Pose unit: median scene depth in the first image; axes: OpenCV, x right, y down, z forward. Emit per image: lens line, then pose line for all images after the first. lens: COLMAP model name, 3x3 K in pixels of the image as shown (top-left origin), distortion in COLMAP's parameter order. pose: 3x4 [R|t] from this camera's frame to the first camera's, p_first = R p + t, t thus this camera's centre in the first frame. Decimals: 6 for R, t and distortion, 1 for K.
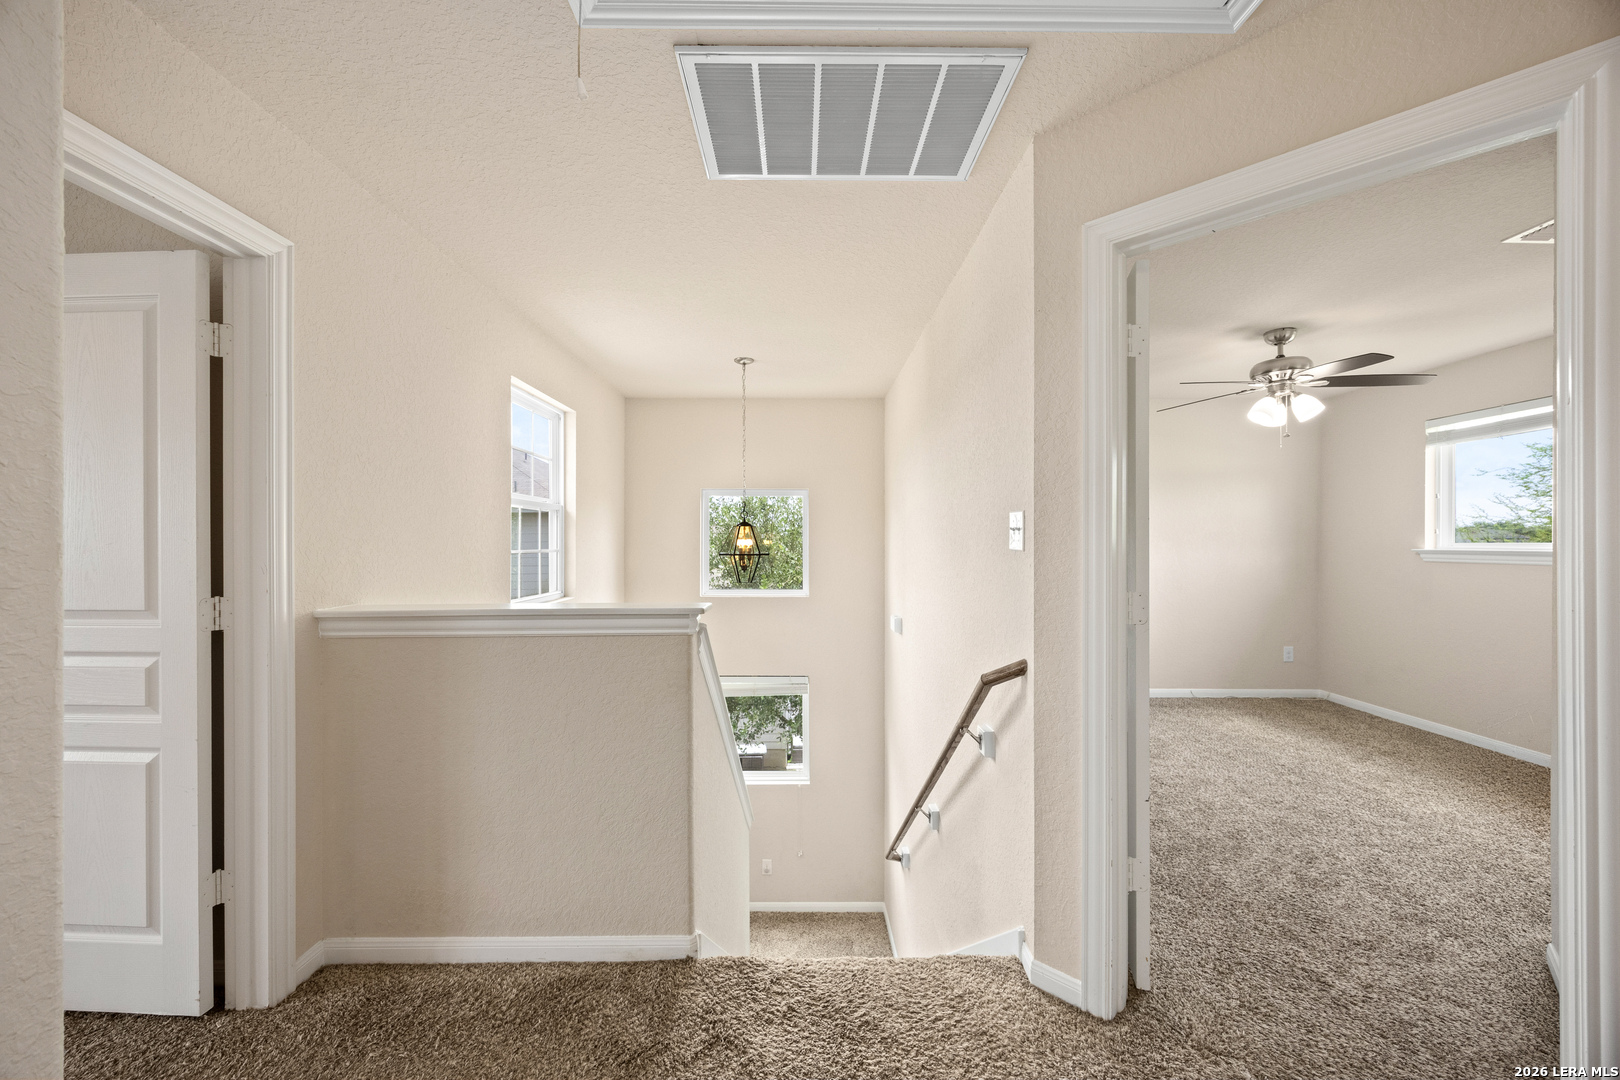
lens RADIAL K [[621.9, 0, 801.7], [0, 621.9, 539.8], [0, 0, 1]] dist [-0.000570, -0.000190]
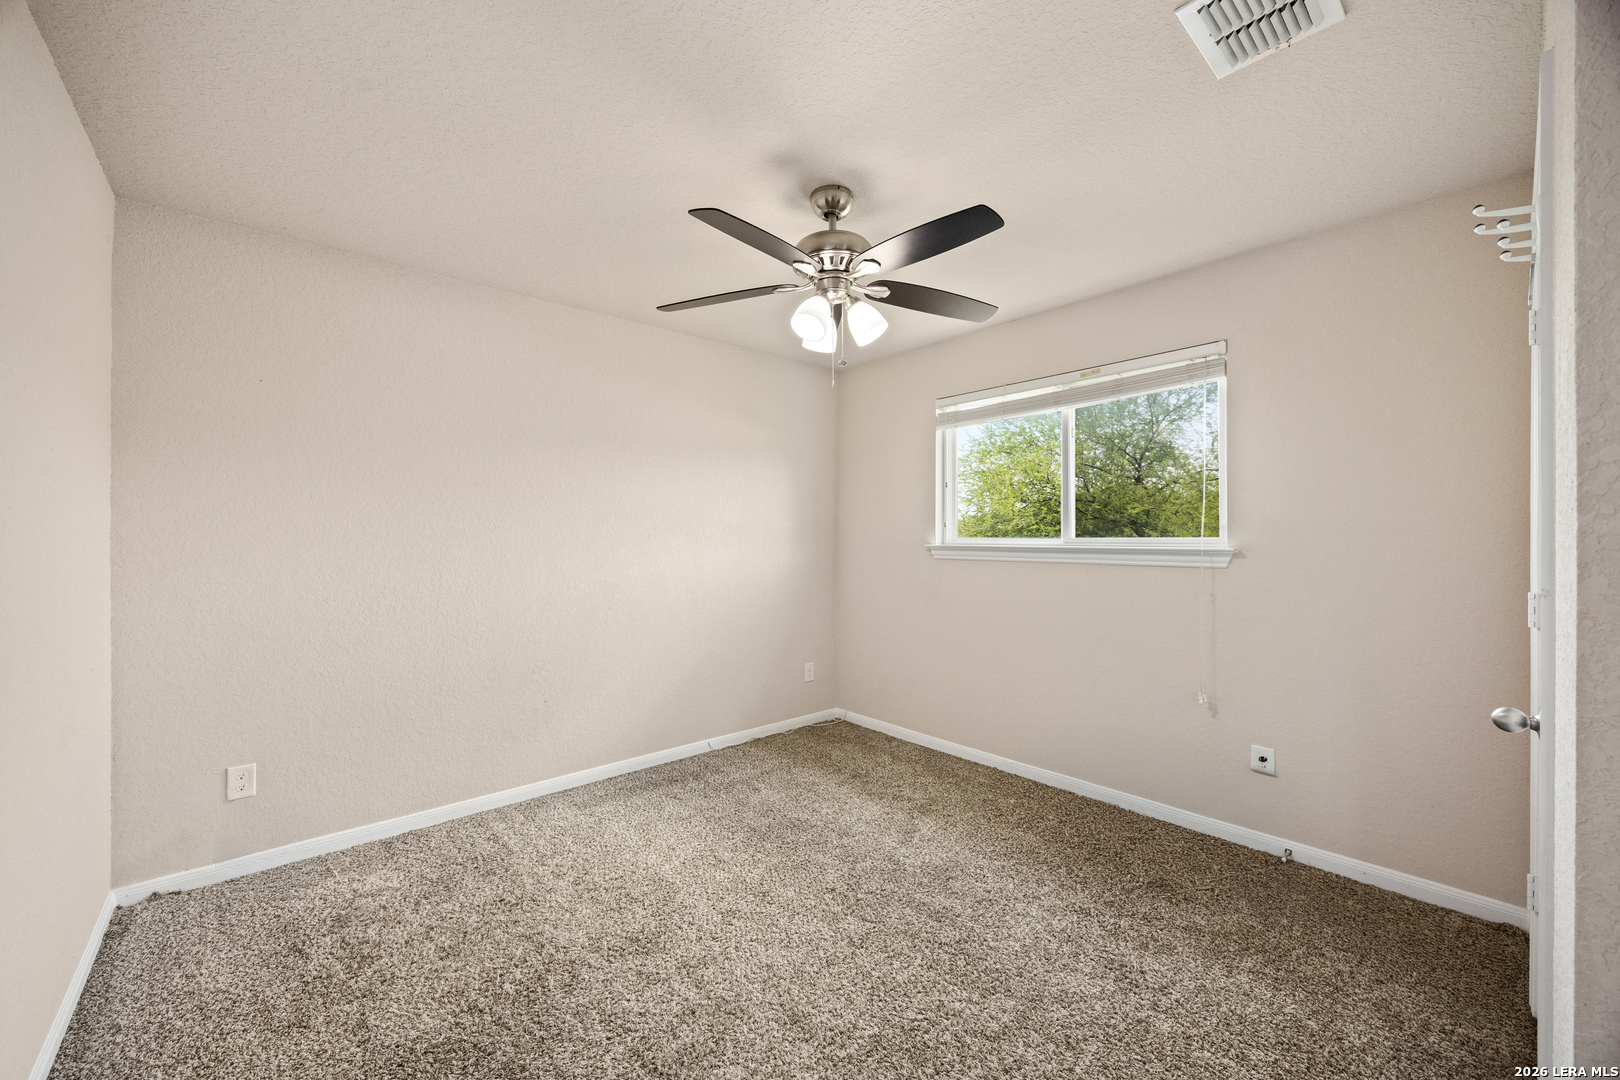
lens RADIAL K [[621.9, 0, 807.3], [0, 621.9, 536.8], [0, 0, 1]] dist [-0.000570, -0.000190]
pose [[0.755318, -0.001292, 0.655357, 0.344880], [-0.000550, 0.999996, 0.002604, 0.002032], [-0.655358, -0.002327, 0.755315, 0.546637]]
